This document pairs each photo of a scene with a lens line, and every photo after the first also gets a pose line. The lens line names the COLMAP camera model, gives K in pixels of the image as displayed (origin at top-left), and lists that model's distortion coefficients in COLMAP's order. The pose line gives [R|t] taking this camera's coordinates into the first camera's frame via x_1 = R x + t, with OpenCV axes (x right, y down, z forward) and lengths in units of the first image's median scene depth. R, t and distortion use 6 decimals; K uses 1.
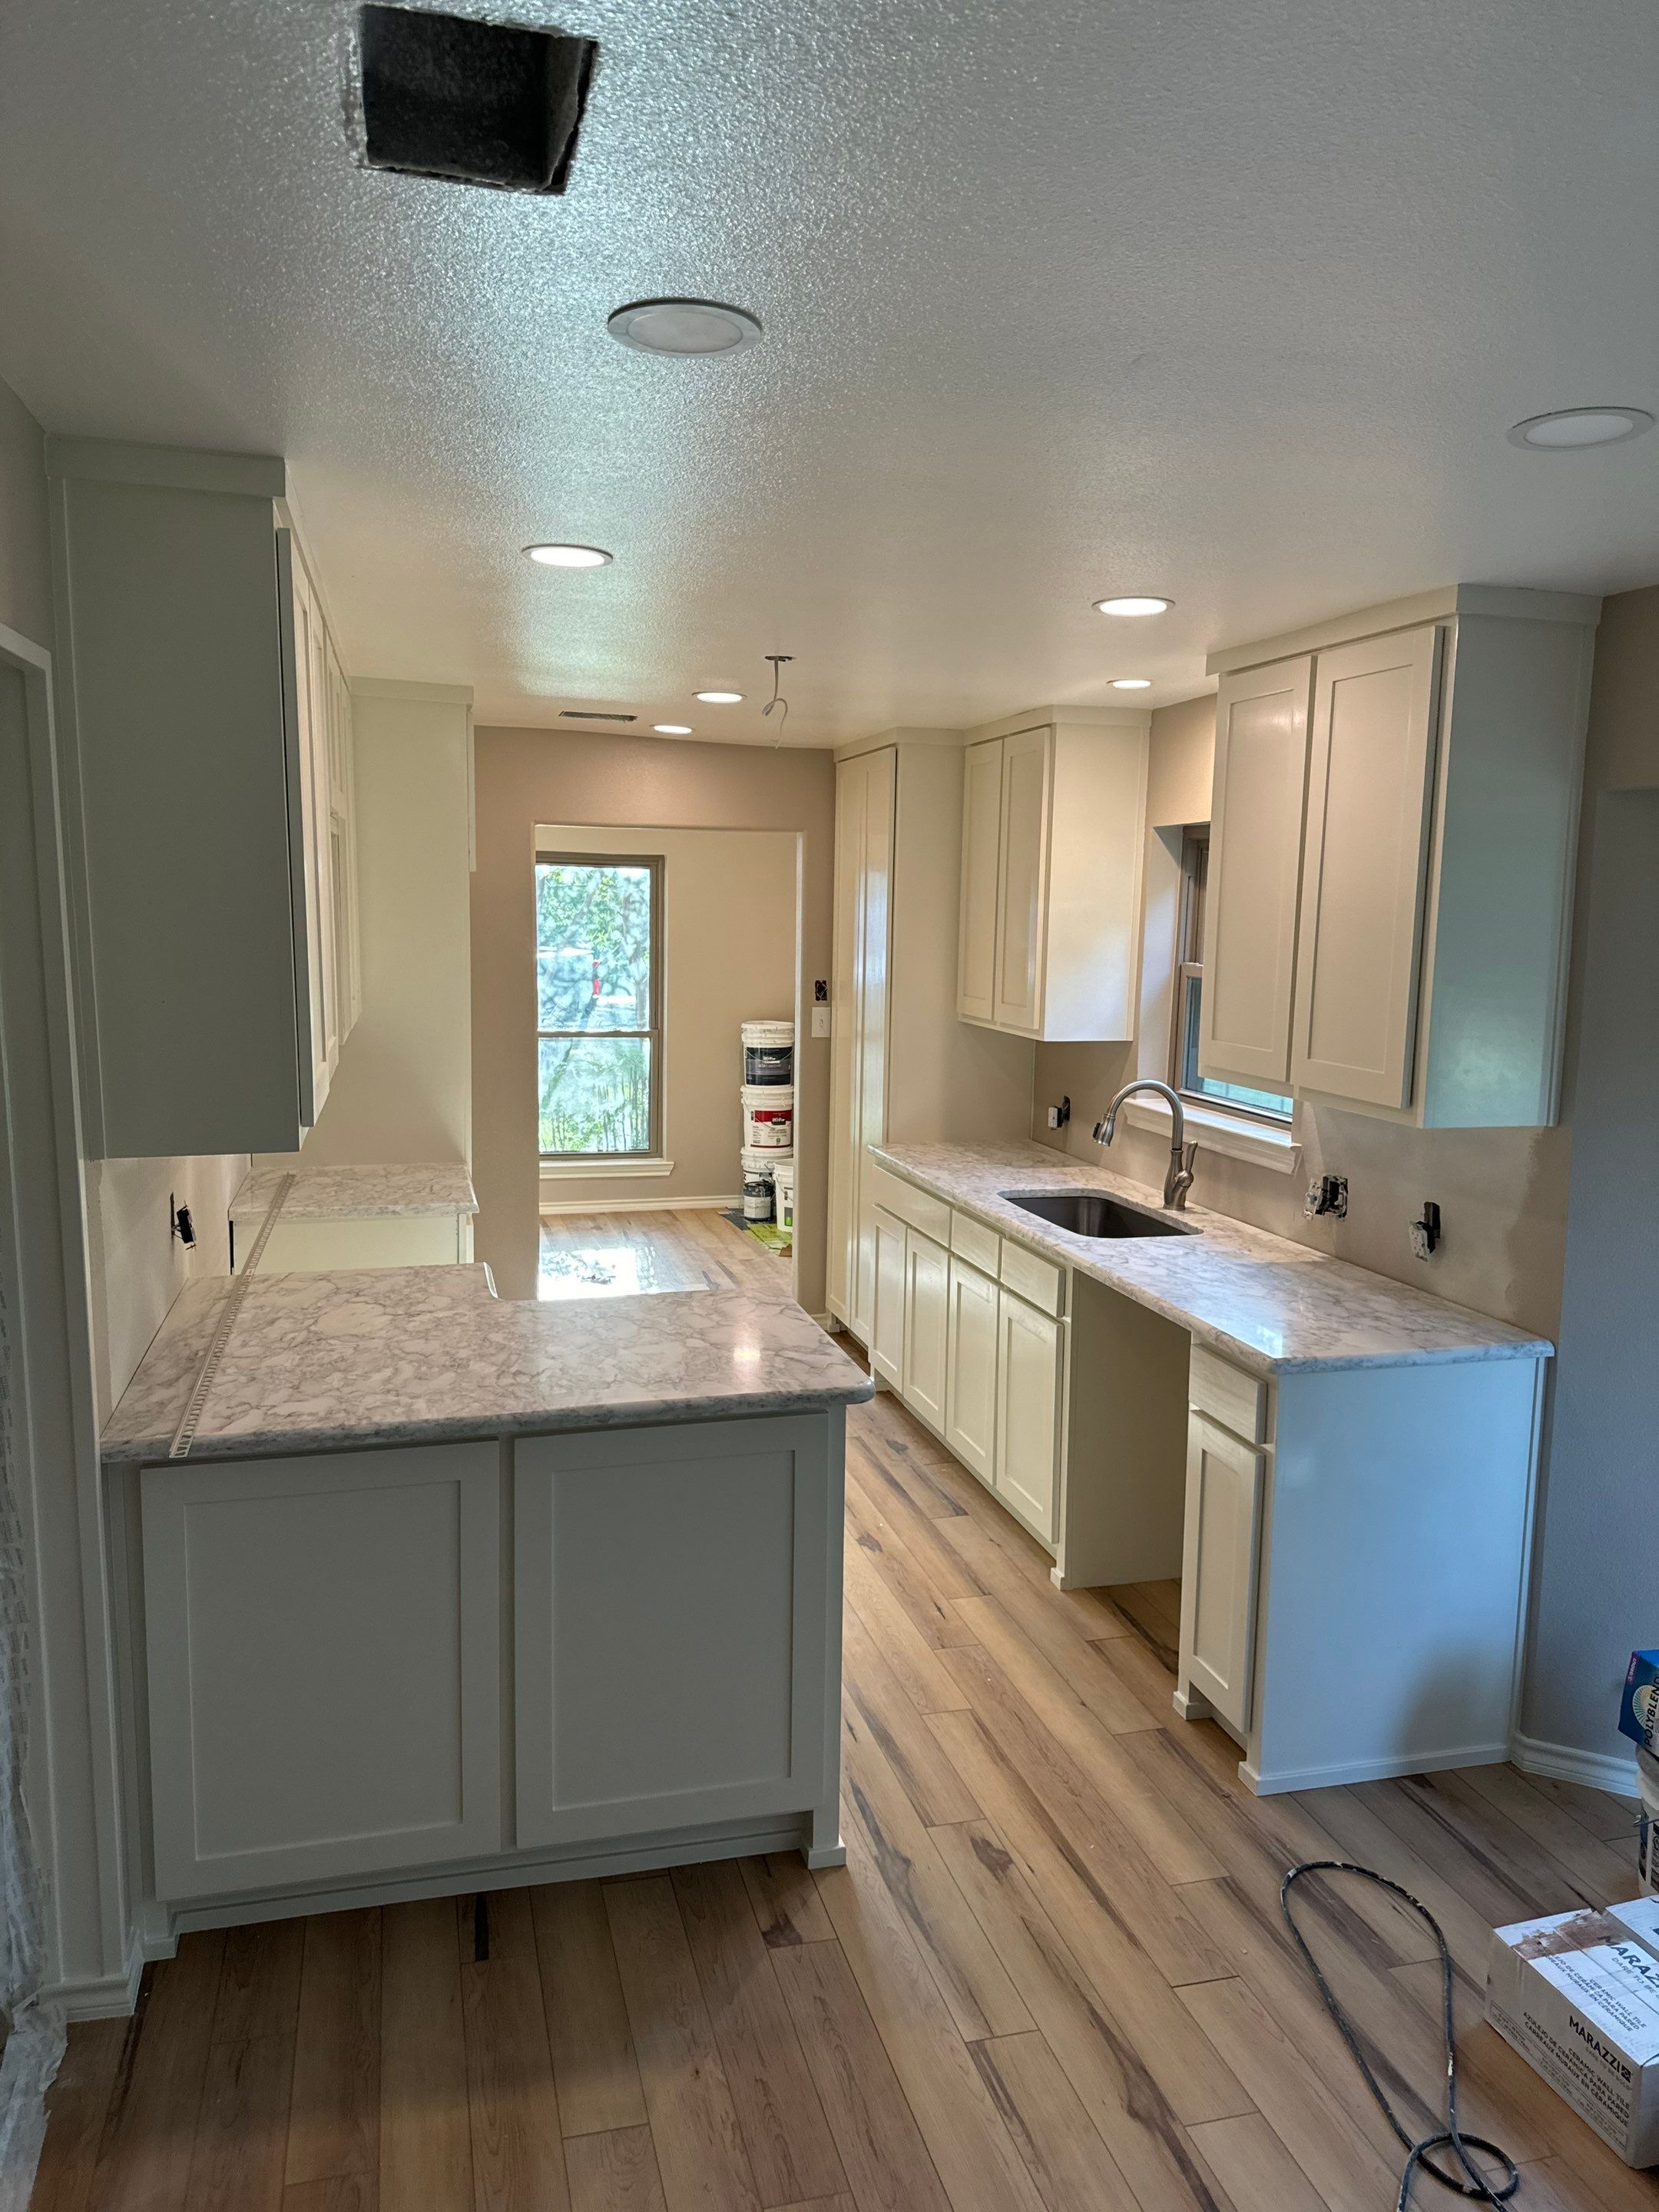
lens RADIAL K [[1560.9, 0, 826.1], [0, 1560.9, 1100.9], [0, 0, 1]] dist [0.030732, -0.010844]
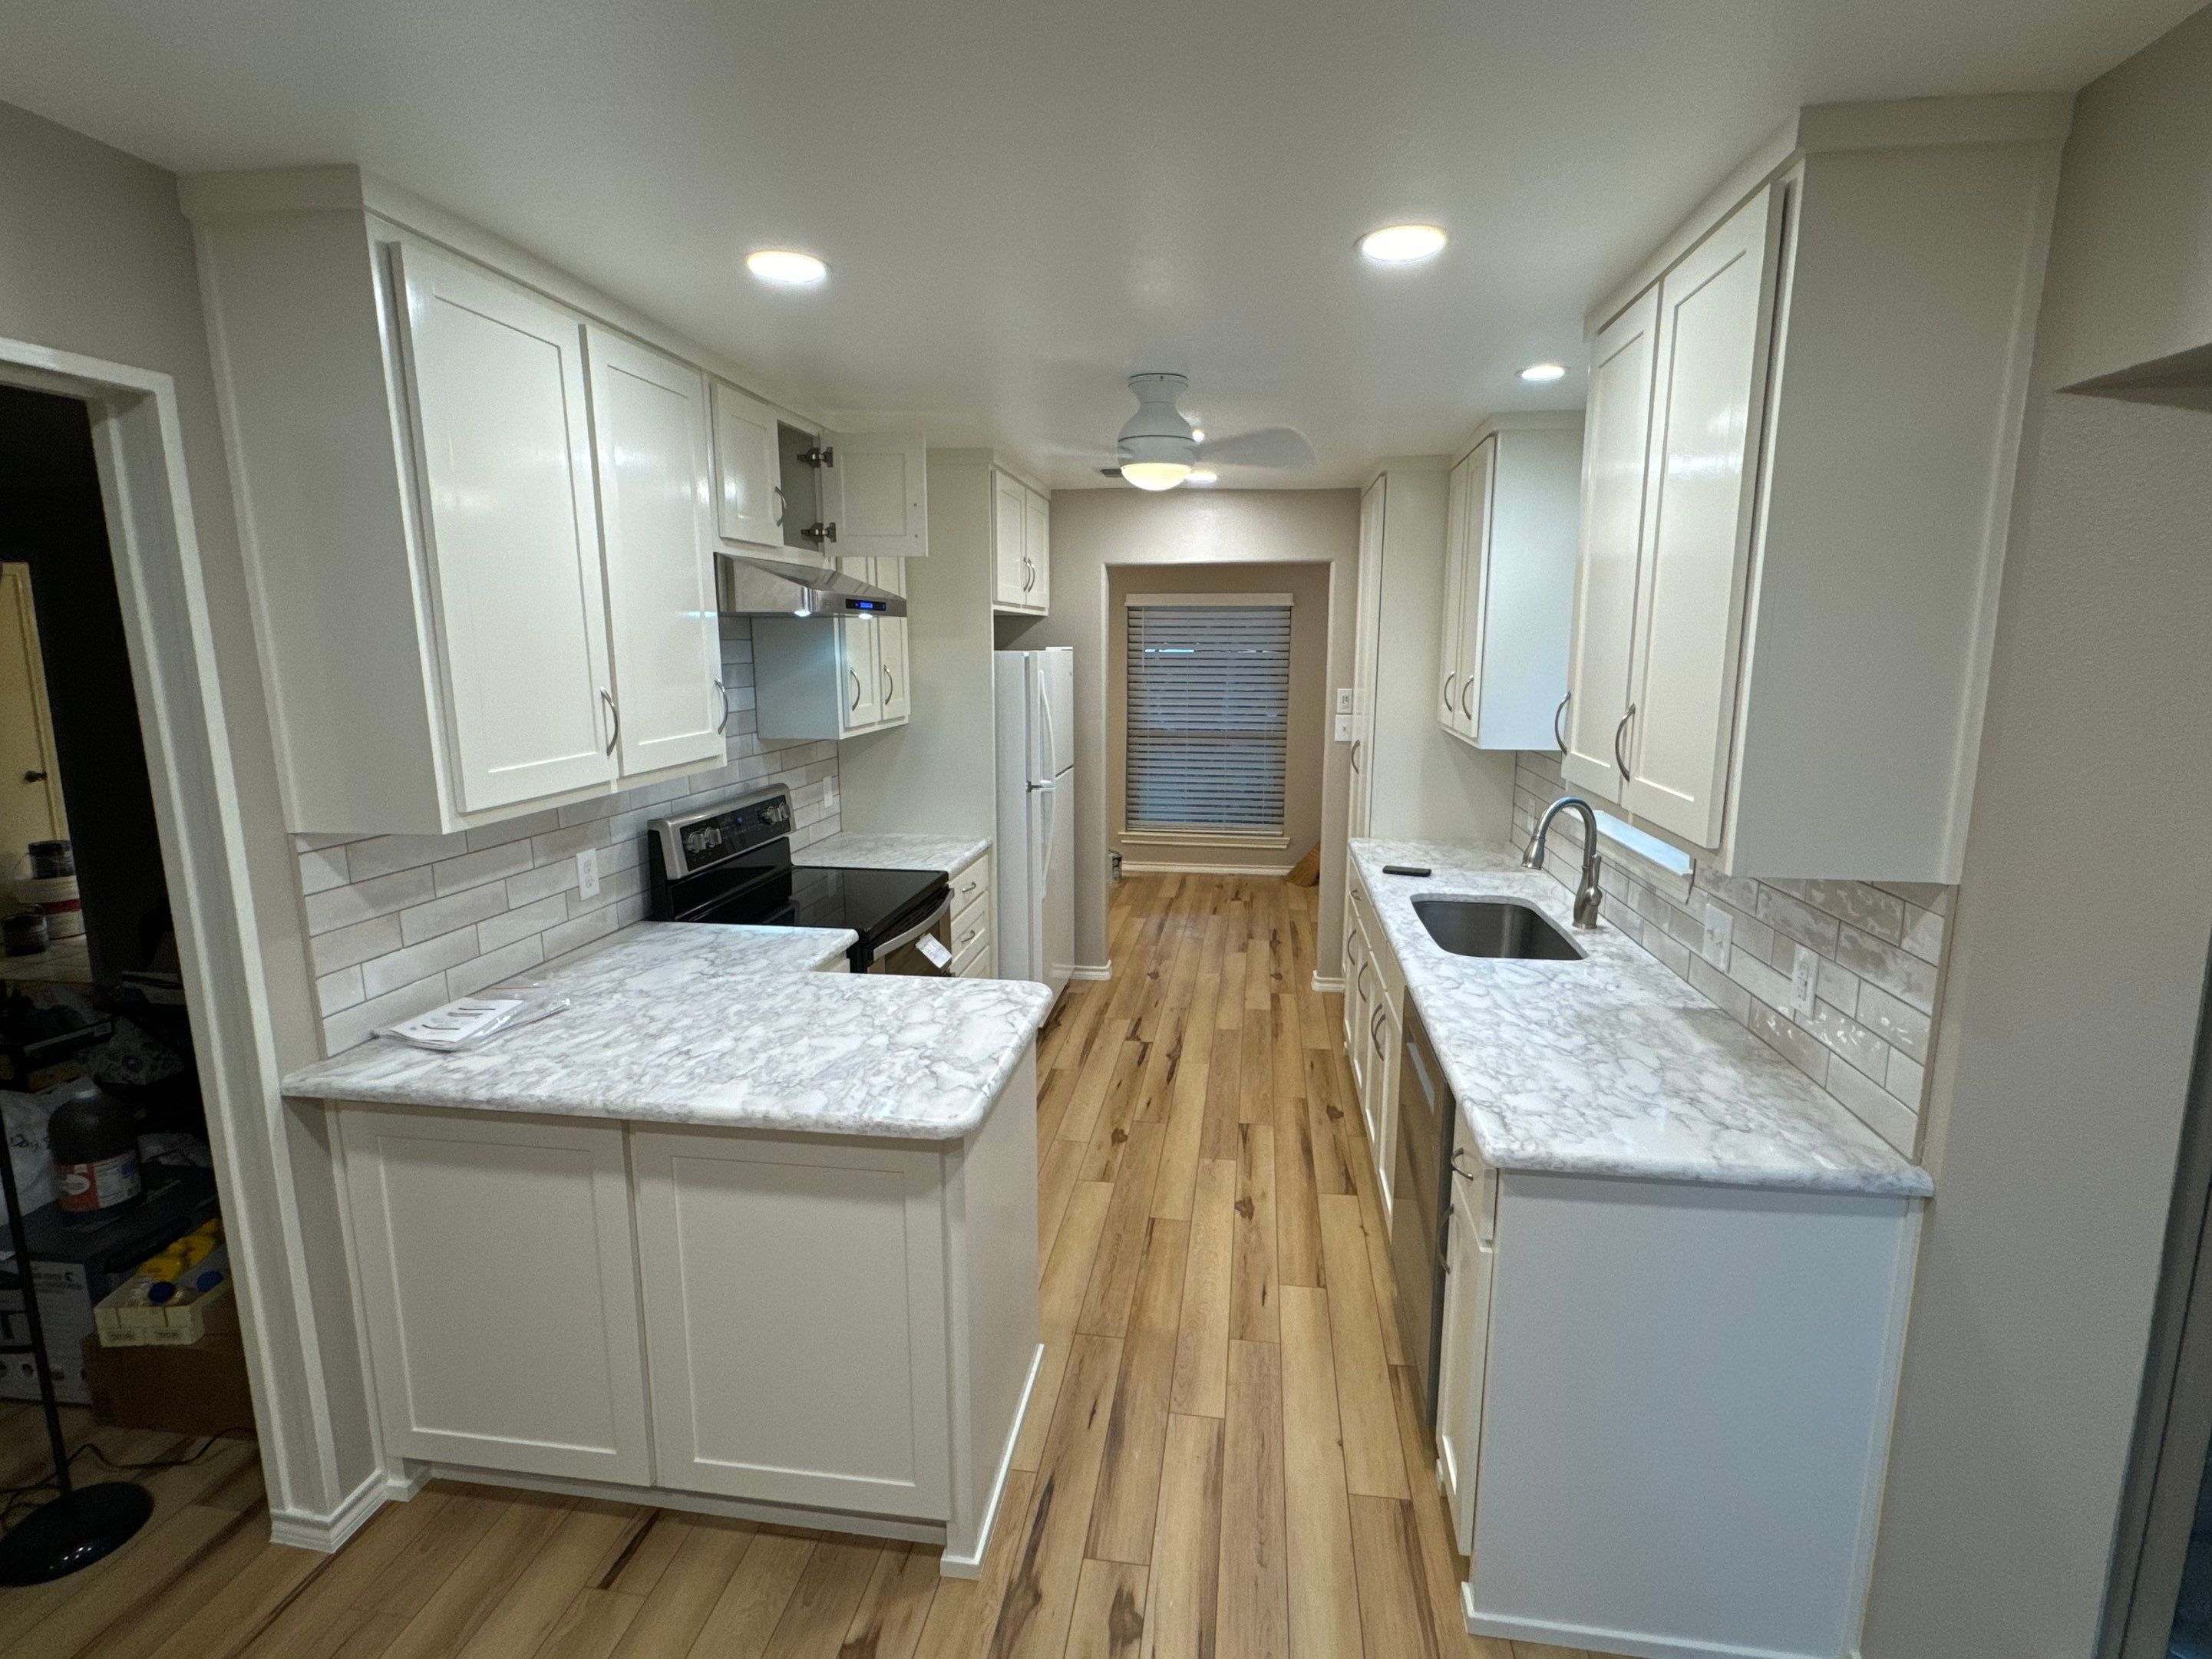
lens RADIAL K [[1075.4, 0, 1111.9], [0, 1075.4, 834.3], [0, 0, 1]] dist [-0.012784, 0.002525]
pose [[0.923231, 0.057130, -0.379976, 0.309175], [-0.038398, 0.997652, 0.056704, -0.022056], [0.382323, -0.037760, 0.923257, 0.420336]]
